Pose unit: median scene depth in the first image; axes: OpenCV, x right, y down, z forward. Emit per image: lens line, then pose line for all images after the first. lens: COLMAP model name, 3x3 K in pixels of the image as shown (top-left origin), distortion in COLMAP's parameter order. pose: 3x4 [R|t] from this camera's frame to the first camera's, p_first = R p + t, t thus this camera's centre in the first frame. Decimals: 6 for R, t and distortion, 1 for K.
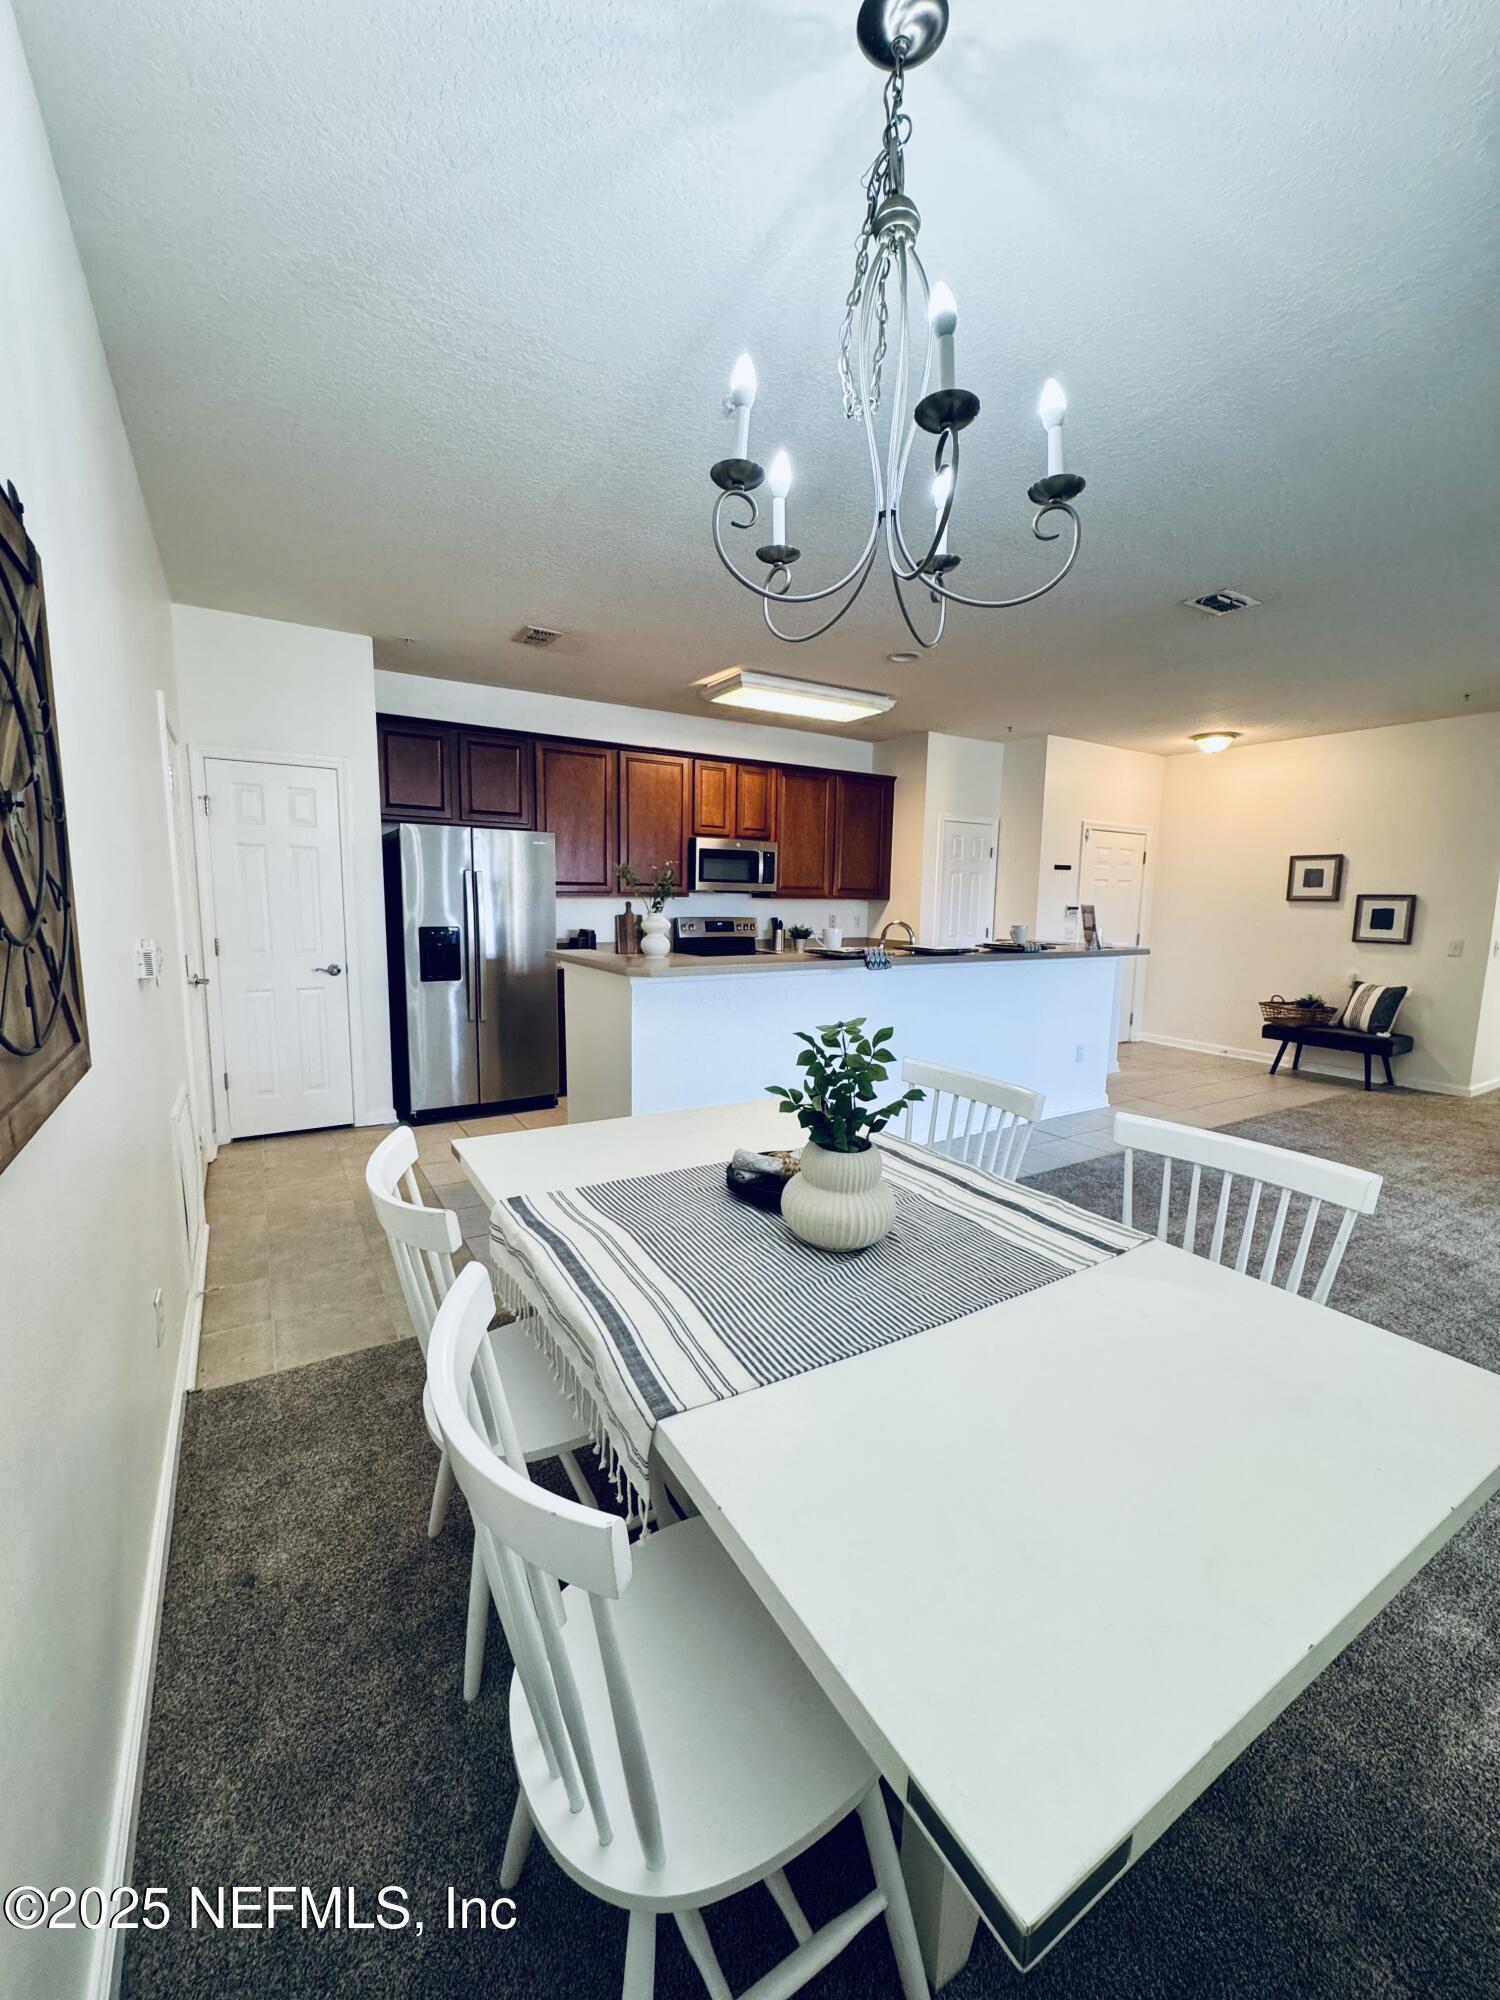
lens RADIAL K [[792.8, 0, 767.0], [0, 792.8, 1006.3], [0, 0, 1]] dist [-0.000747, 0.000394]
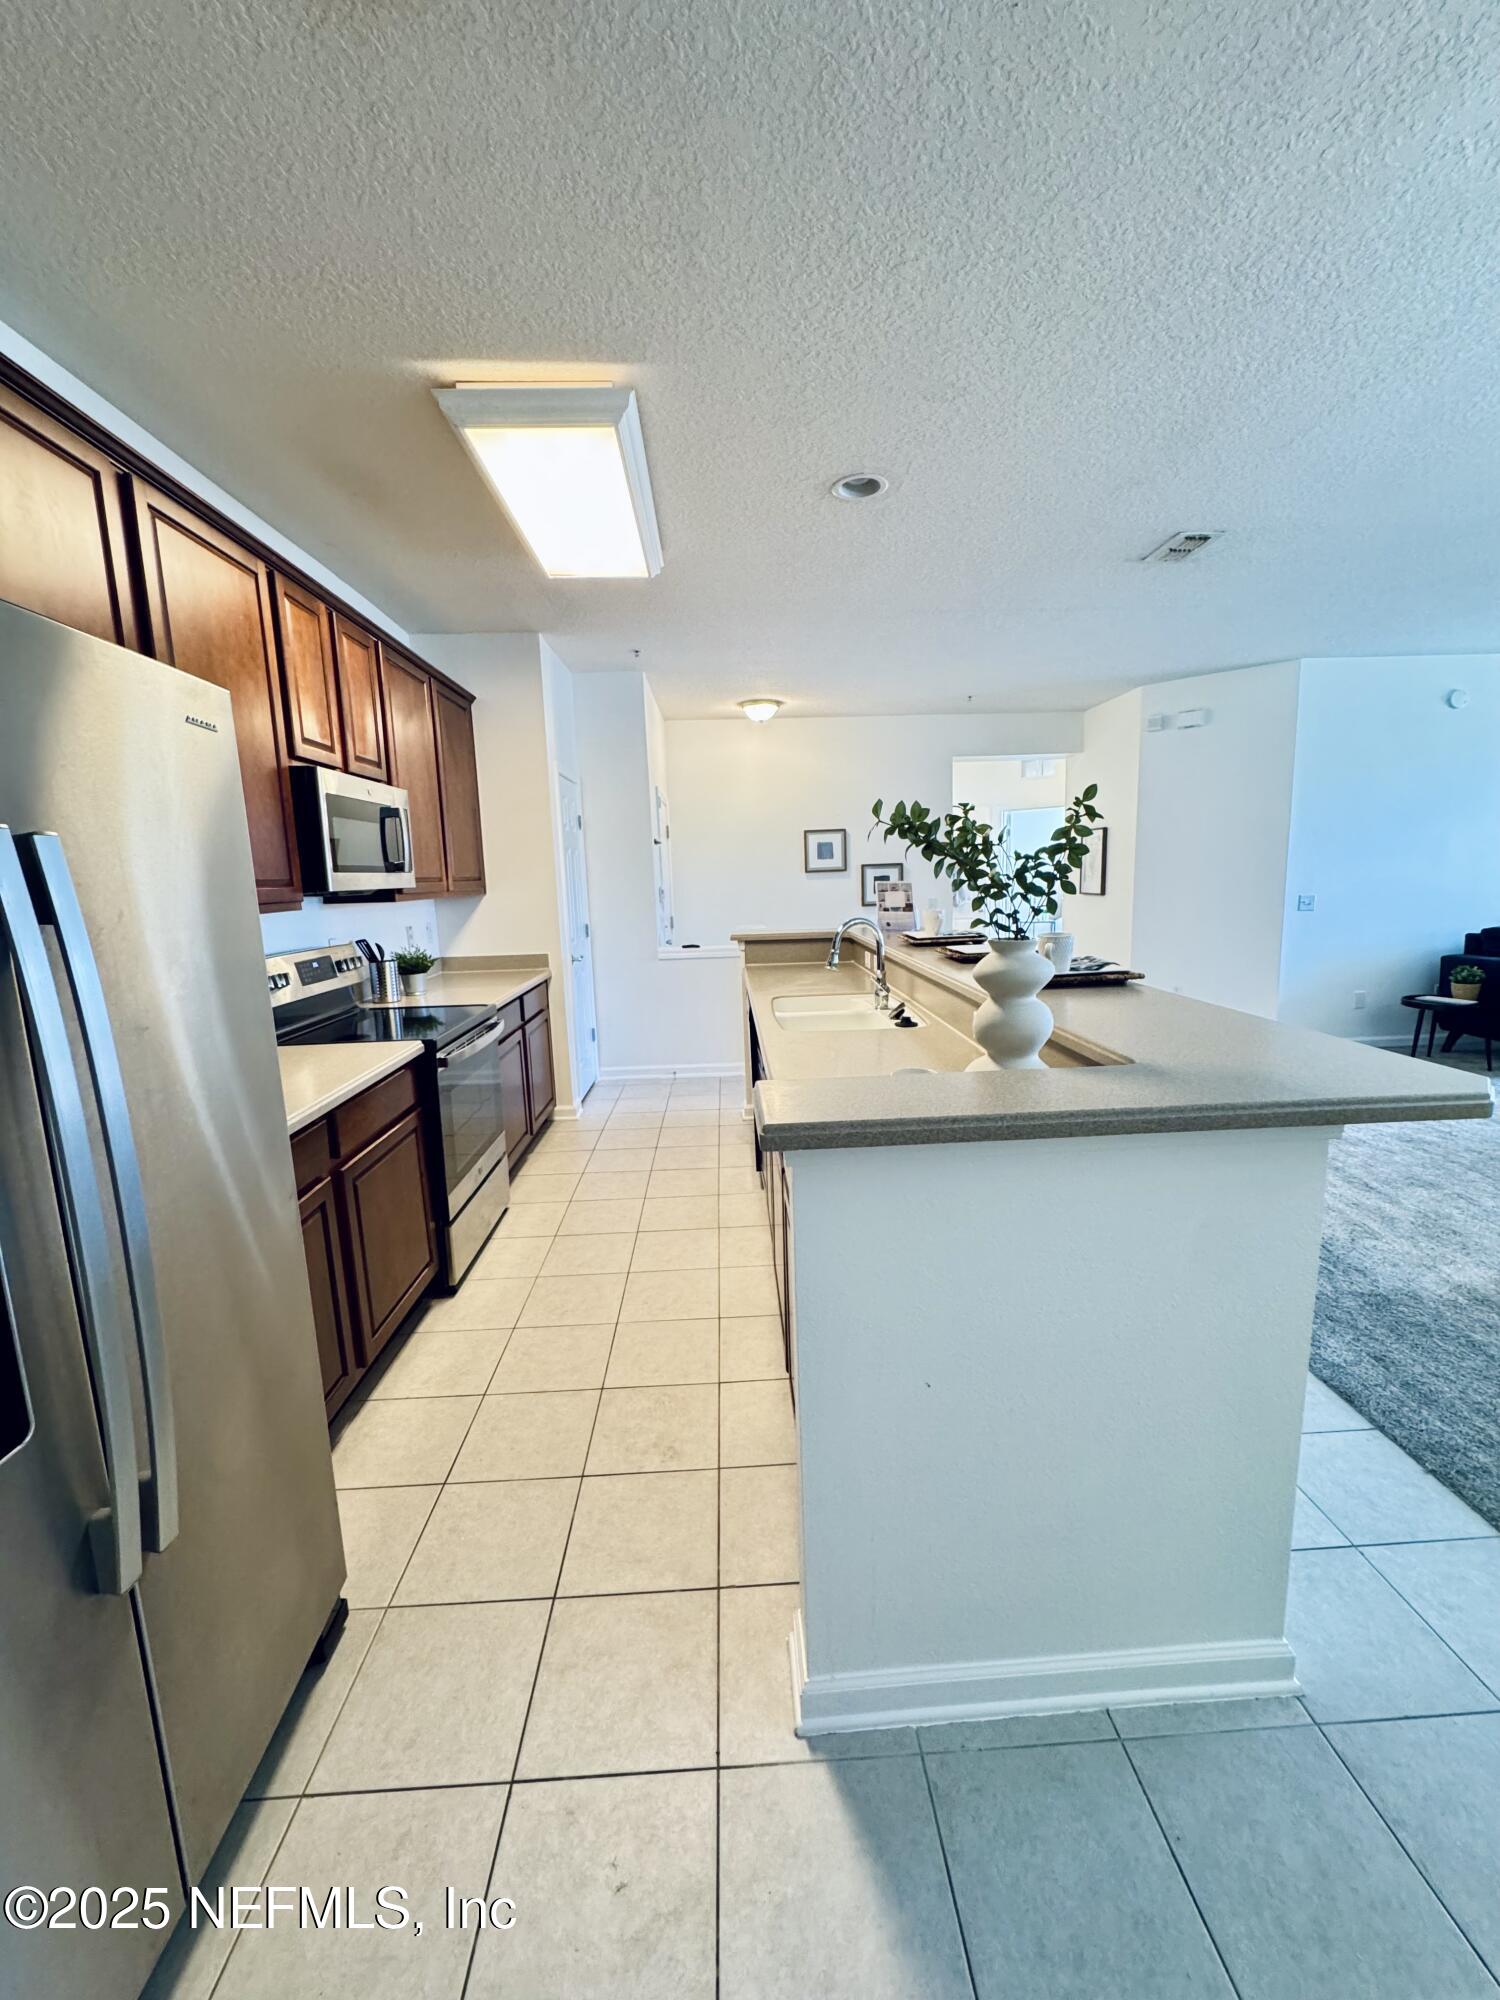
lens RADIAL K [[792.8, 0, 756.4], [0, 792.8, 1002.4], [0, 0, 1]] dist [-0.000747, 0.000394]
pose [[0.467050, -0.175376, 0.866664, -0.347323], [0.168997, 0.979770, 0.107191, -0.093736], [-0.867931, 0.096401, 0.487240, 0.594426]]
